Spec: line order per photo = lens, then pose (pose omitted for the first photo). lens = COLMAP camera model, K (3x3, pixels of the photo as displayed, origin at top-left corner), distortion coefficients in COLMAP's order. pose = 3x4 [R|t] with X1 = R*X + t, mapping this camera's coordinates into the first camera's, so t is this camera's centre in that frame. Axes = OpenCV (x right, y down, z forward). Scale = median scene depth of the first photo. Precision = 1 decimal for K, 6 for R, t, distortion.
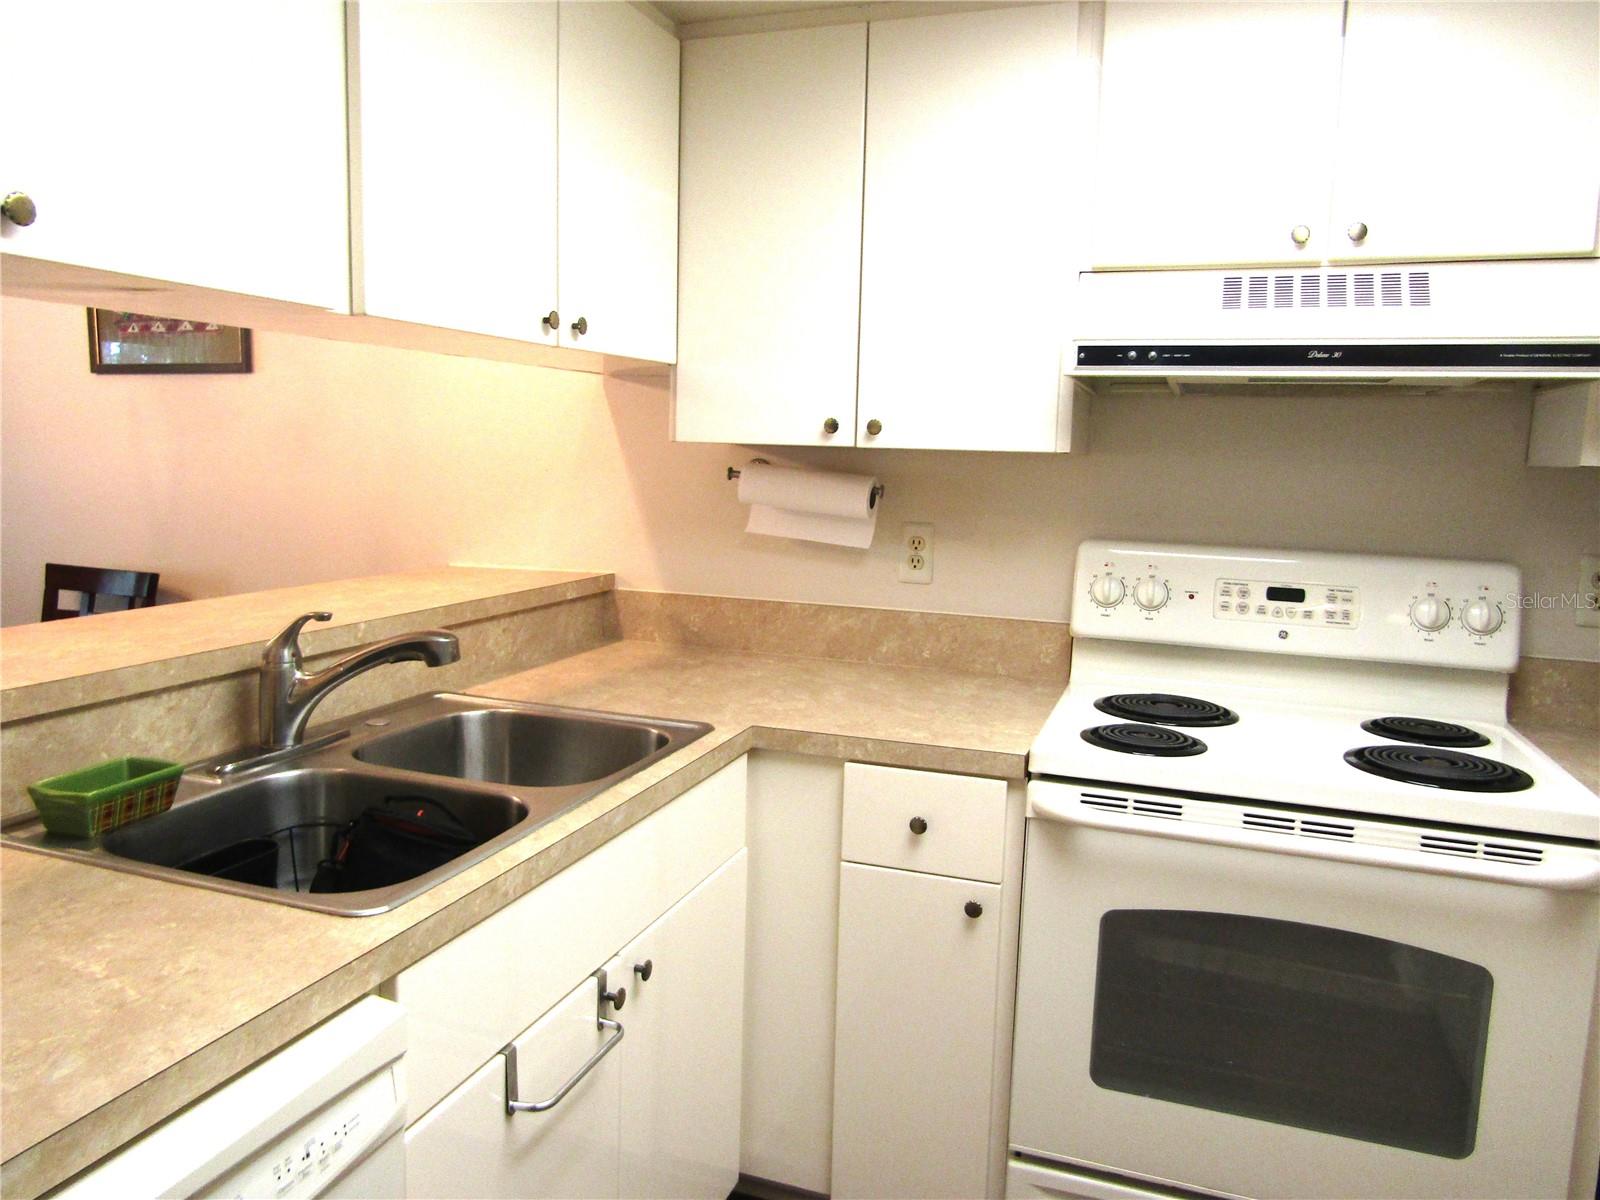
lens RADIAL K [[1140.0, 0, 791.6], [0, 1140.0, 600.7], [0, 0, 1]] dist [-0.008931, -0.000449]
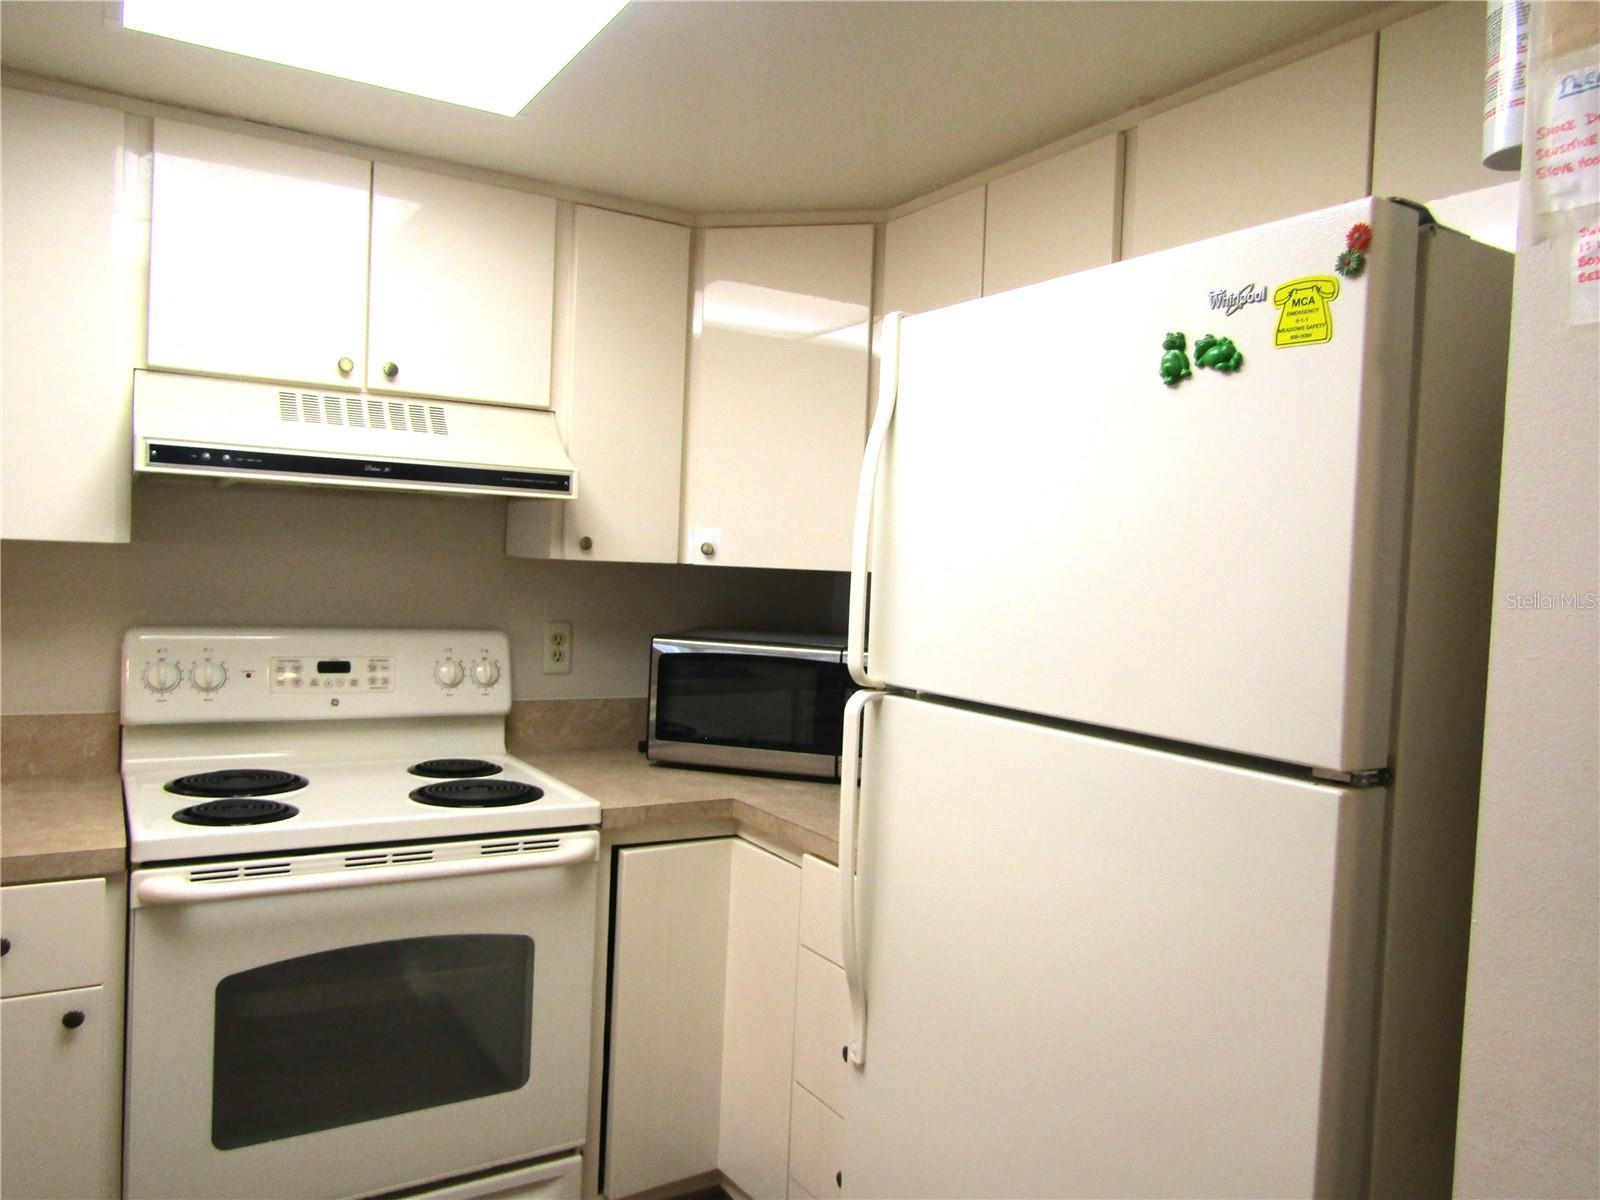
lens RADIAL K [[1140.0, 0, 791.6], [0, 1140.0, 600.7], [0, 0, 1]] dist [-0.008931, -0.000449]
pose [[0.632308, -0.029571, 0.774152, -0.173846], [0.074639, 0.996948, -0.022882, -0.012583], [-0.771113, 0.072251, 0.632586, -0.091165]]
